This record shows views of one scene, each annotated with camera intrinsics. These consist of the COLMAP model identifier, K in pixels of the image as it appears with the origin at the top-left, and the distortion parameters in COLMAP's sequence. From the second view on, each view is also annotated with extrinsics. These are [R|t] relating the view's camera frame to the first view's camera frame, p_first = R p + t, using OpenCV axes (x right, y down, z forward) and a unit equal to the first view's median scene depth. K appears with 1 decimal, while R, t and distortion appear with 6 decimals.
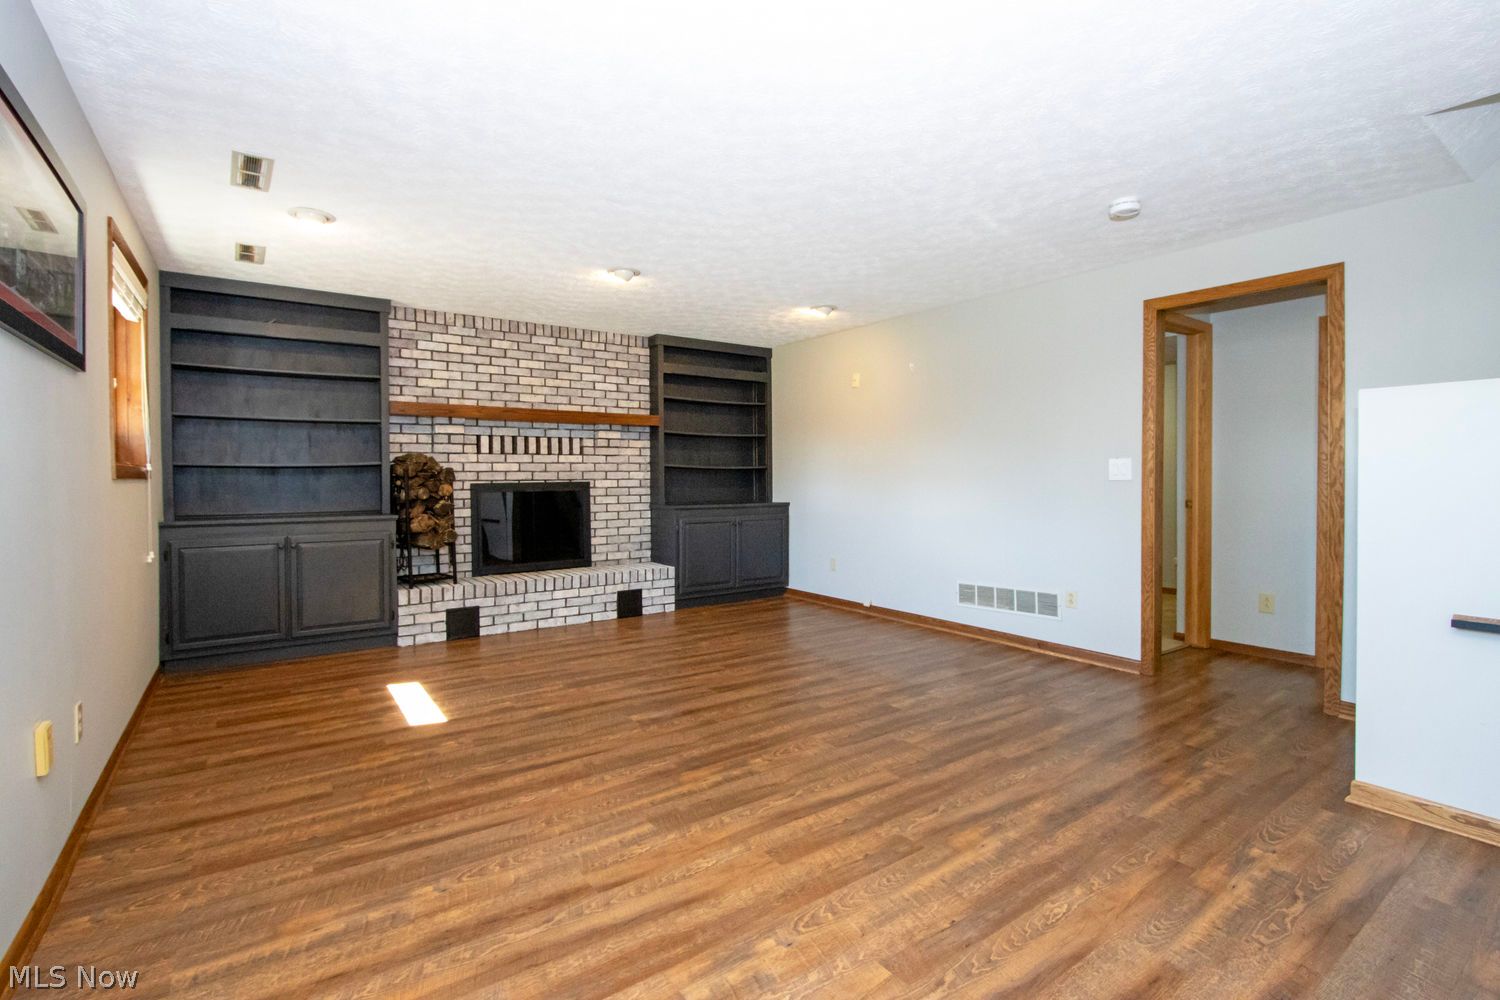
lens RADIAL K [[692.6, 0, 739.4], [0, 692.6, 484.0], [0, 0, 1]] dist [-0.012205, 0.001052]
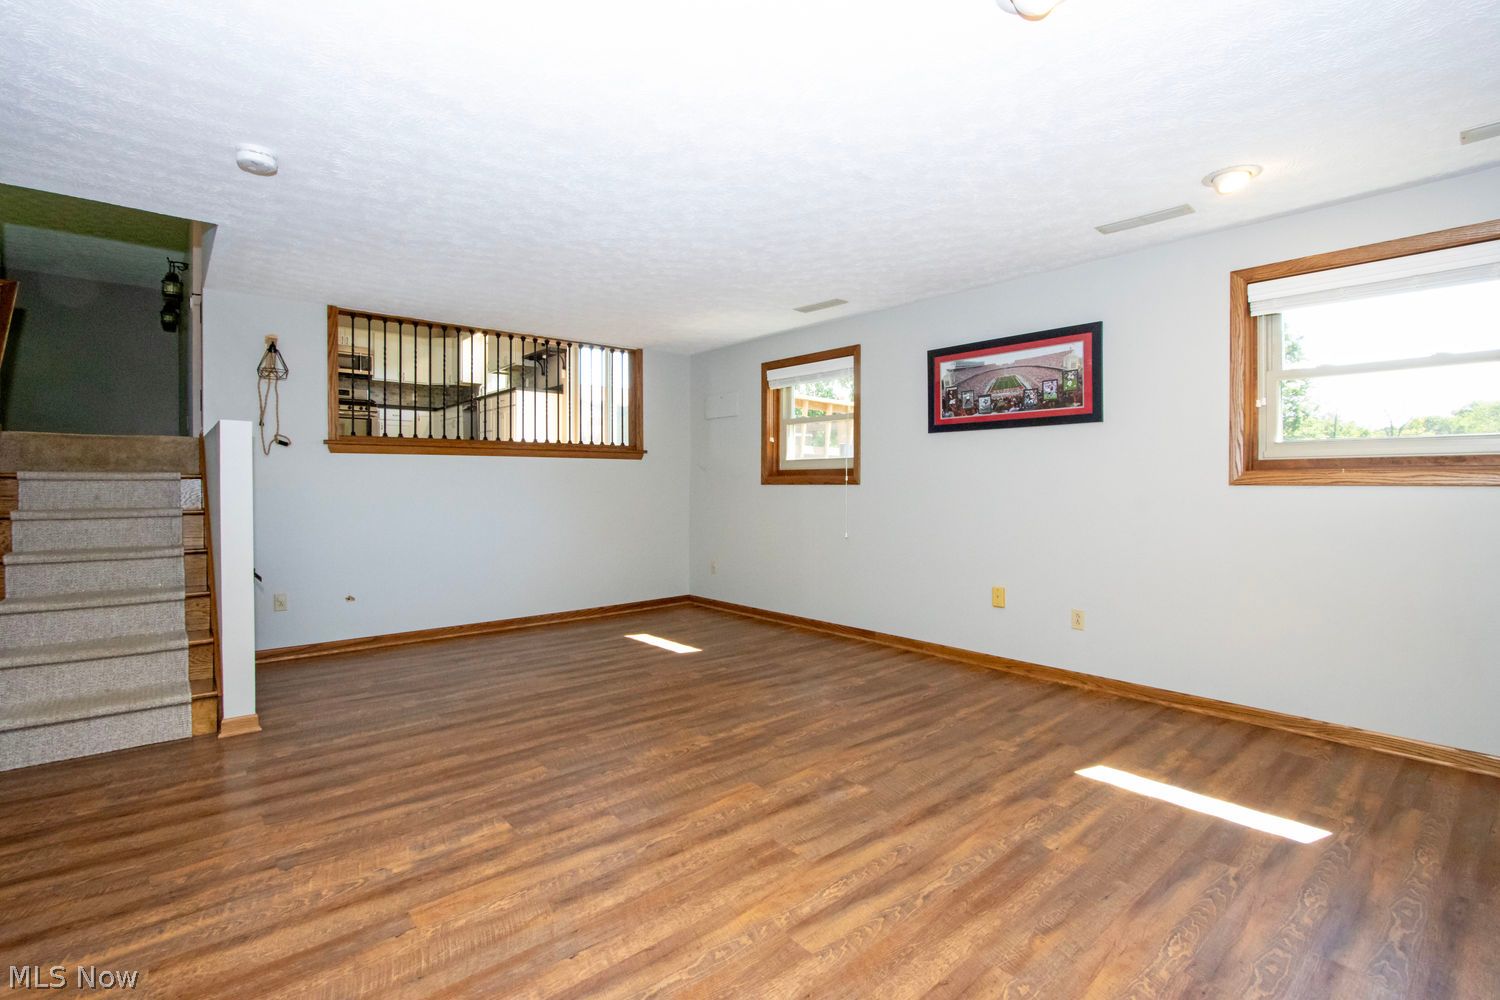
lens RADIAL K [[692.6, 0, 739.4], [0, 692.6, 484.0], [0, 0, 1]] dist [-0.012205, 0.001052]
pose [[-0.995511, 0.004199, -0.094554, 0.068503], [0.003288, 0.999947, 0.009795, -0.022112], [0.094590, 0.009440, -0.995472, 1.970861]]
